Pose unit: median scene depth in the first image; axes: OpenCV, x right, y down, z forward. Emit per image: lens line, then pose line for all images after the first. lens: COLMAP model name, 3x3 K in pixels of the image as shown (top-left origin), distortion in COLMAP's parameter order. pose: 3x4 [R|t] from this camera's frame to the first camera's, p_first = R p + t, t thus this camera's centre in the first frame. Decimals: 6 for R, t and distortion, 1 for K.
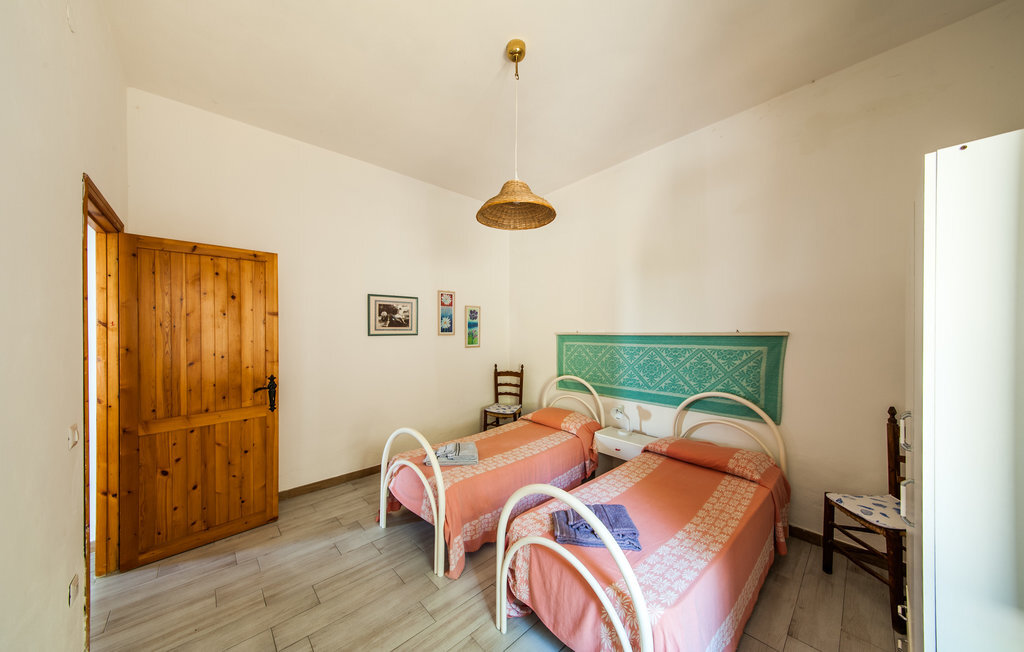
lens RADIAL K [[341.5, 0, 515.0], [0, 341.5, 328.5], [0, 0, 1]] dist [0.019801, -0.000185]
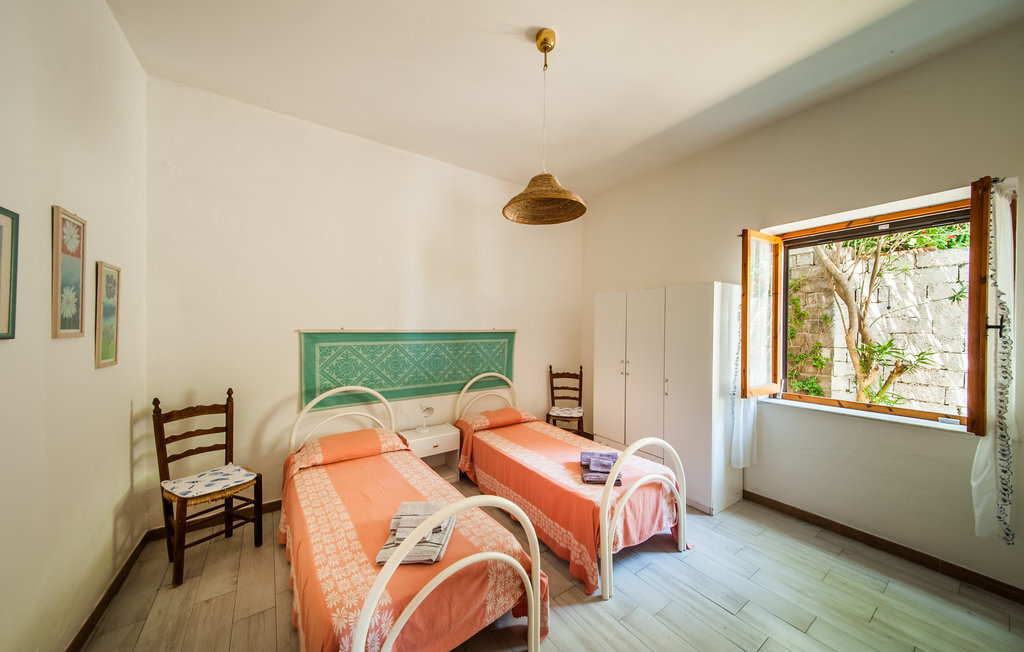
lens RADIAL K [[325.9, 0, 514.4], [0, 325.9, 332.7], [0, 0, 1]] dist [0.000181, -0.000048]
pose [[0.127768, -0.010695, 0.991746, -0.554283], [-0.013665, 0.999828, 0.012542, 0.003849], [-0.991710, -0.015155, 0.127599, 0.585259]]
